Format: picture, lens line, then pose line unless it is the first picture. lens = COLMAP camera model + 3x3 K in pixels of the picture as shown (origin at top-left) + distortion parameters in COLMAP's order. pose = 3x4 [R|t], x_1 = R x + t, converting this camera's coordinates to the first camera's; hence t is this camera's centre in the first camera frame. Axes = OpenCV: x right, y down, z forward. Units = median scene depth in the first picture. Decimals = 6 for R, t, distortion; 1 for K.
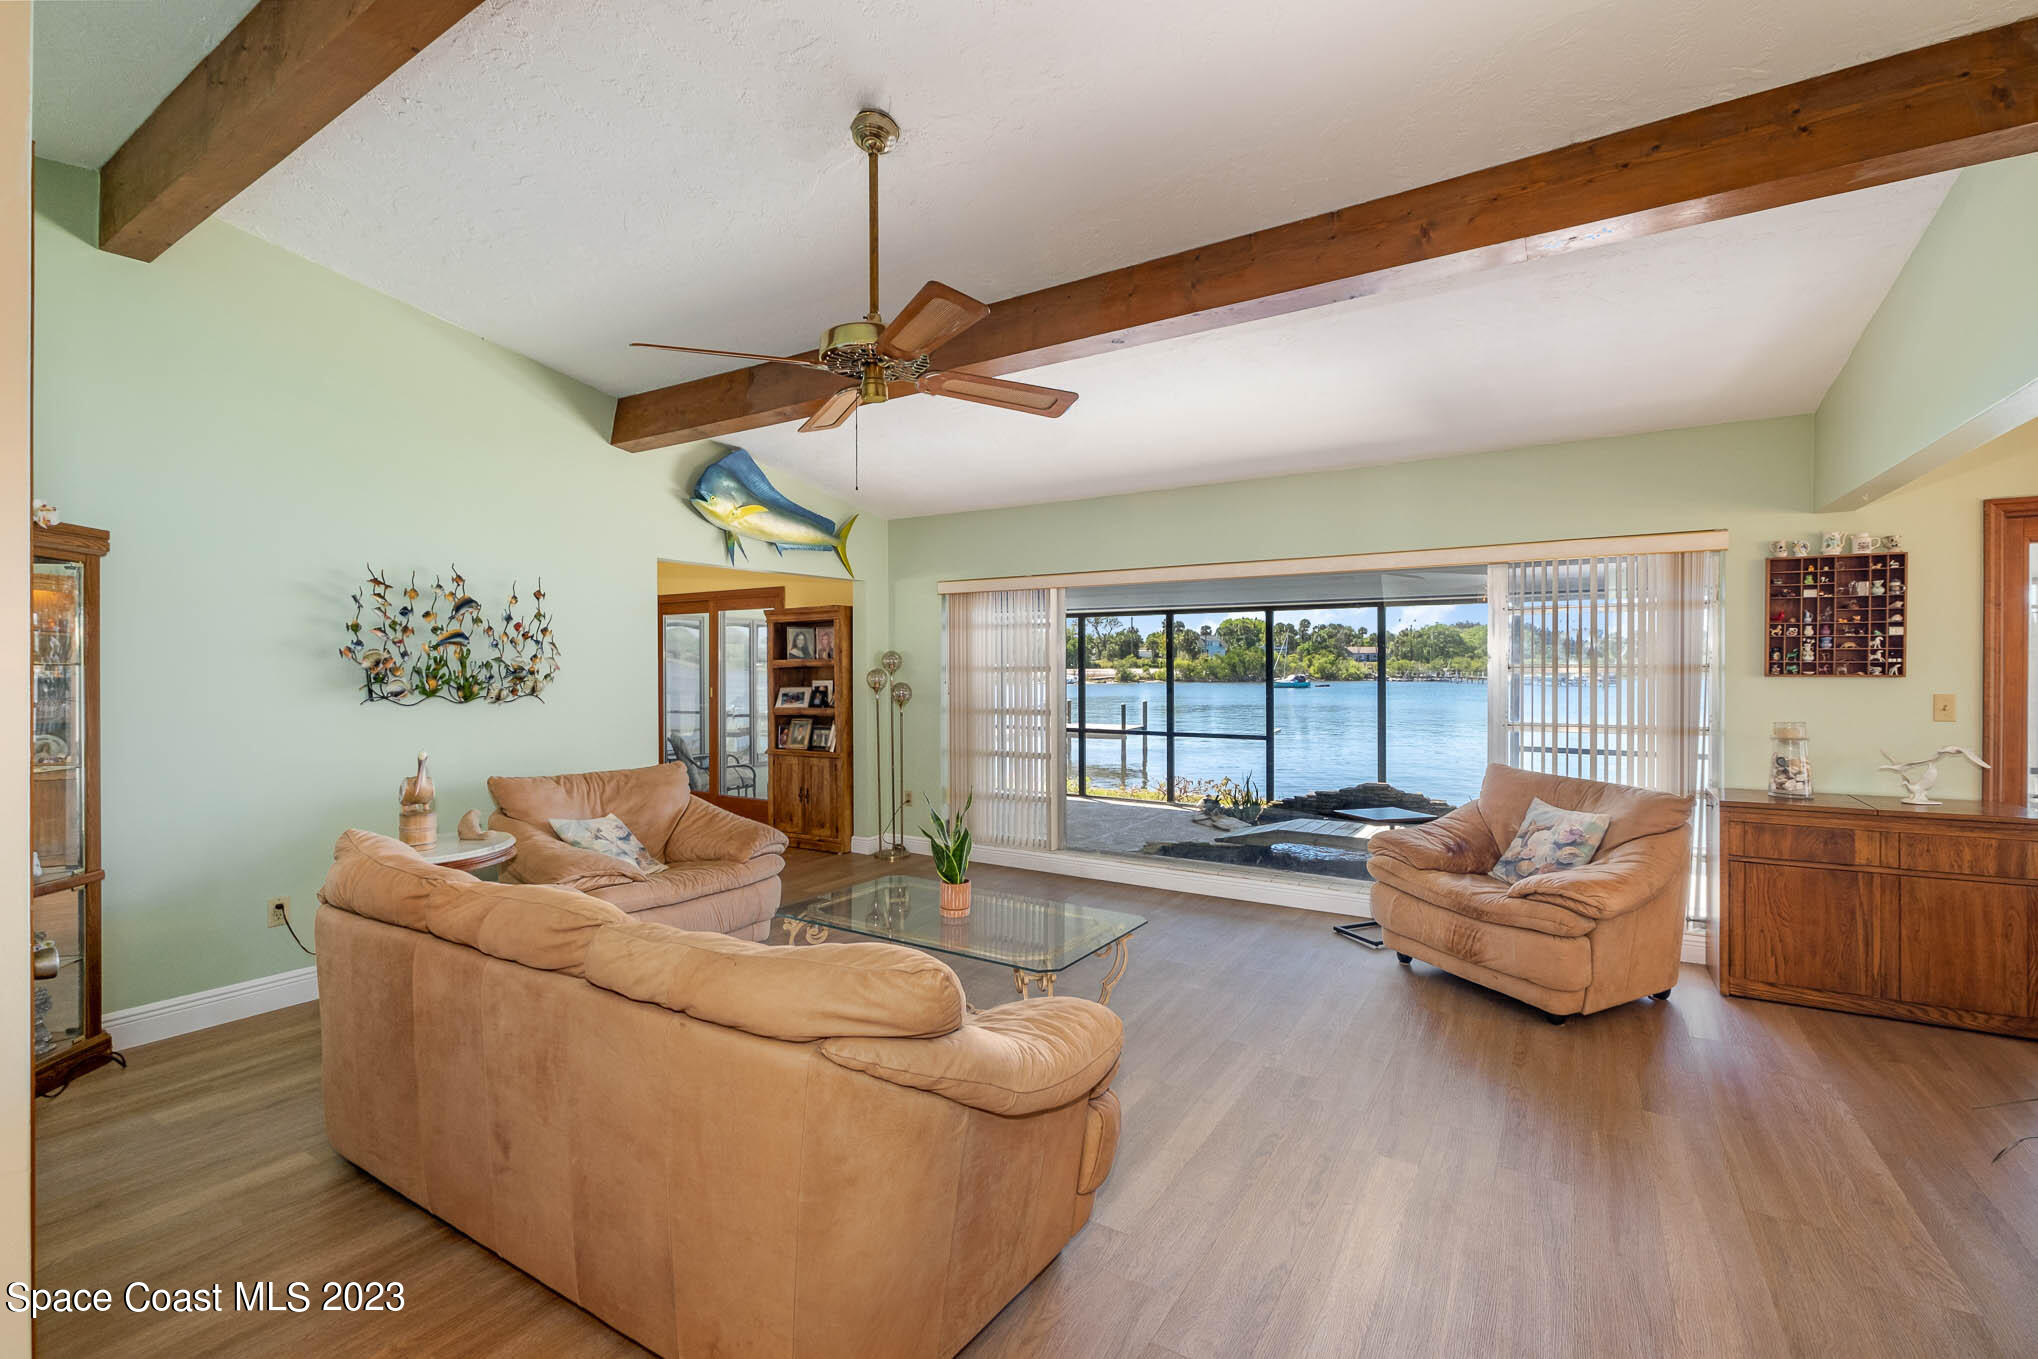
lens RADIAL K [[879.8, 0, 1014.5], [0, 879.8, 670.2], [0, 0, 1]] dist [-0.012596, 0.000801]
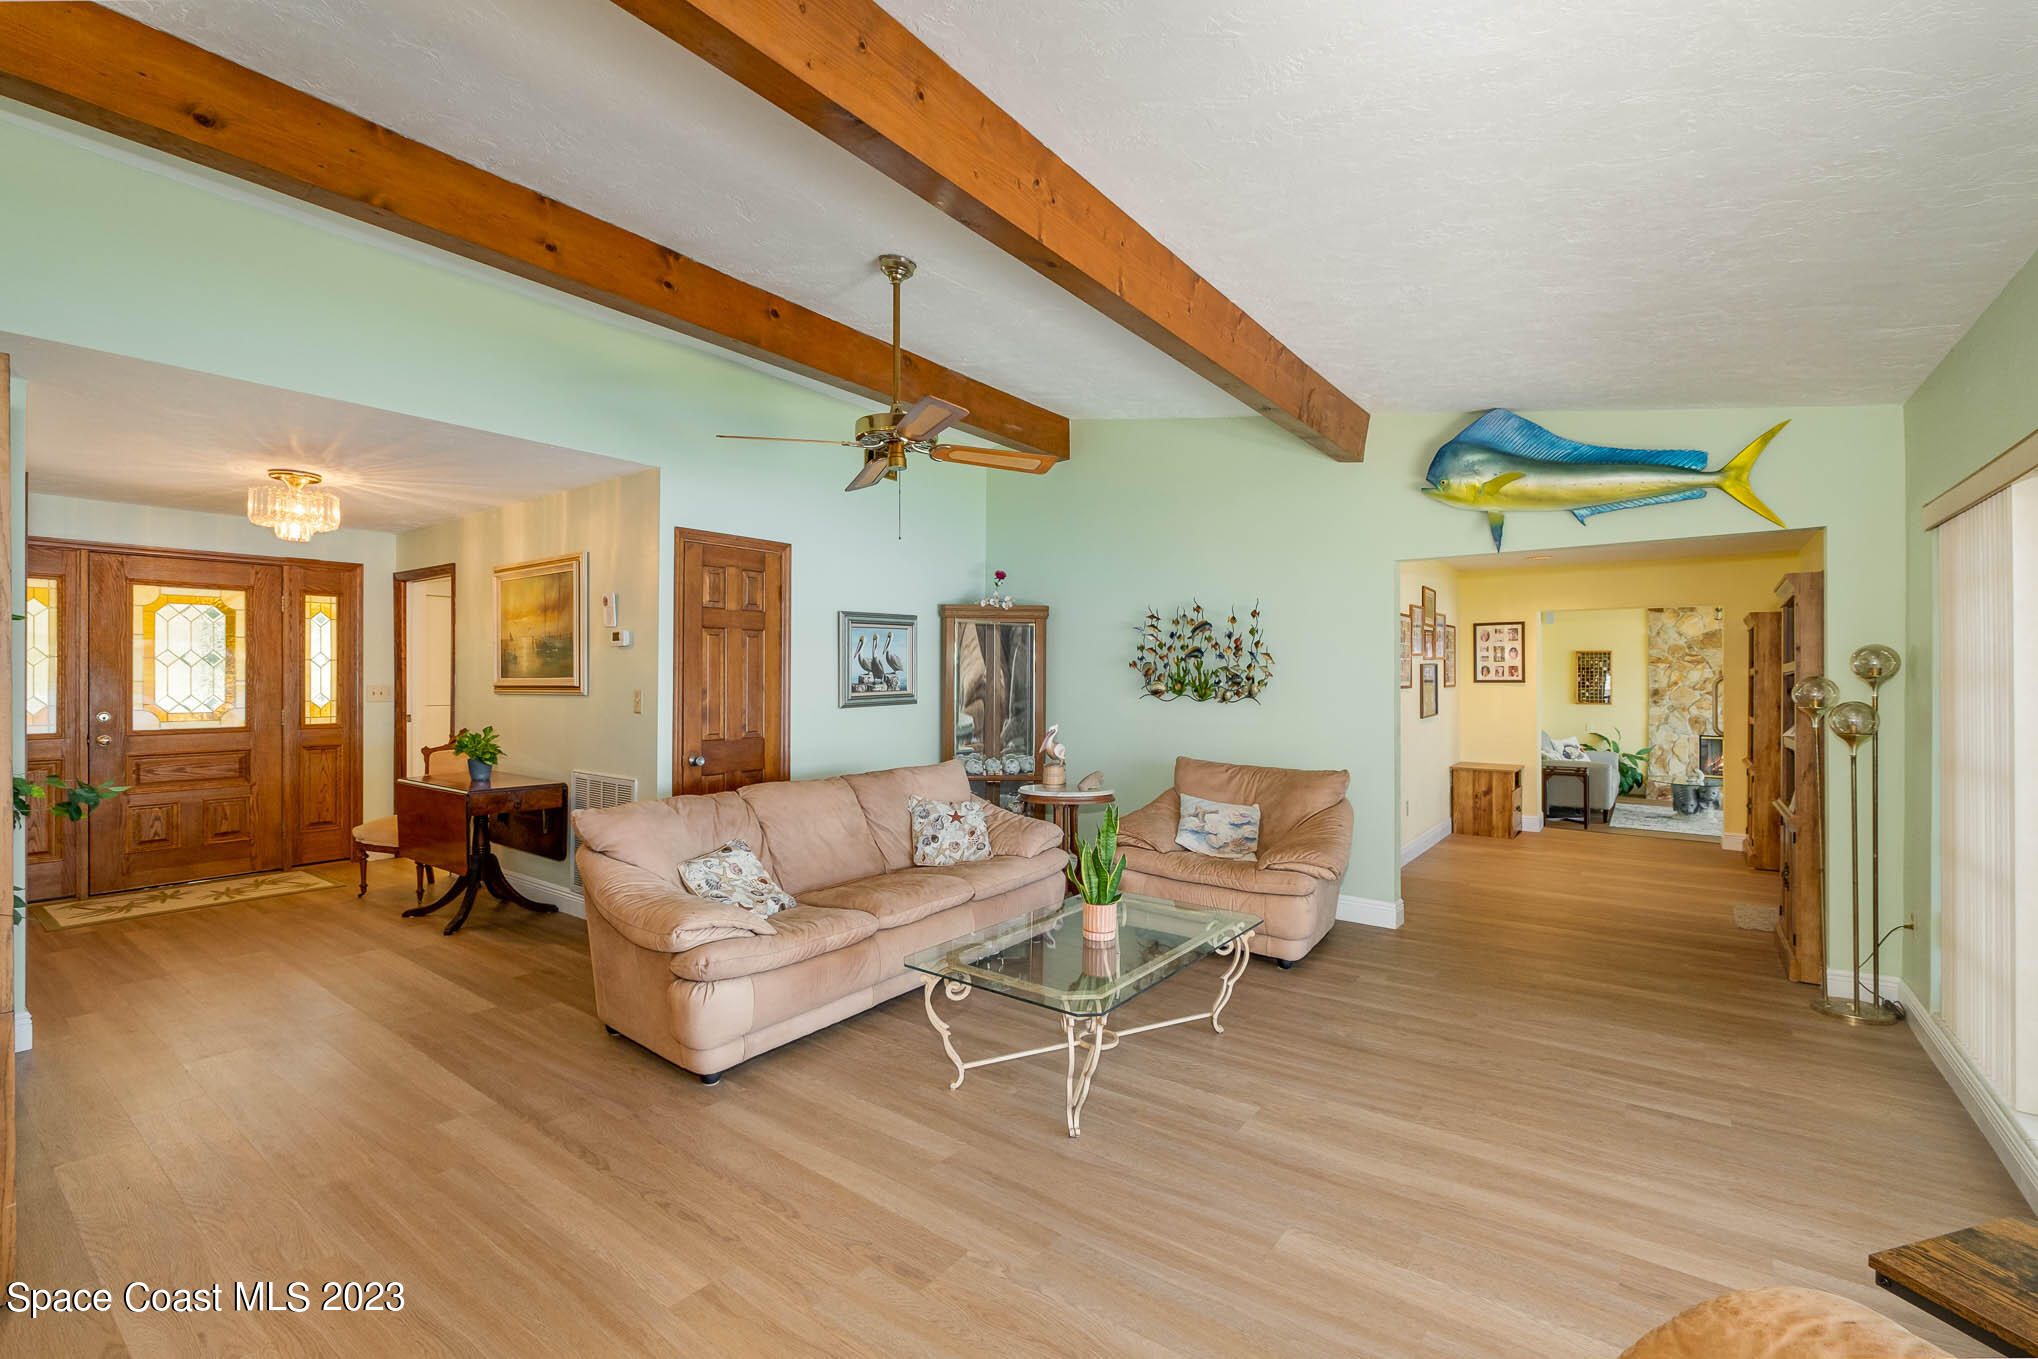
lens RADIAL K [[879.8, 0, 1006.1], [0, 879.8, 676.7], [0, 0, 1]] dist [-0.012596, 0.000801]
pose [[-0.095896, 0.000171, -0.995391, 0.736761], [-0.006779, 0.999977, 0.000825, 0.001316], [0.995368, 0.006827, -0.095893, 0.835579]]
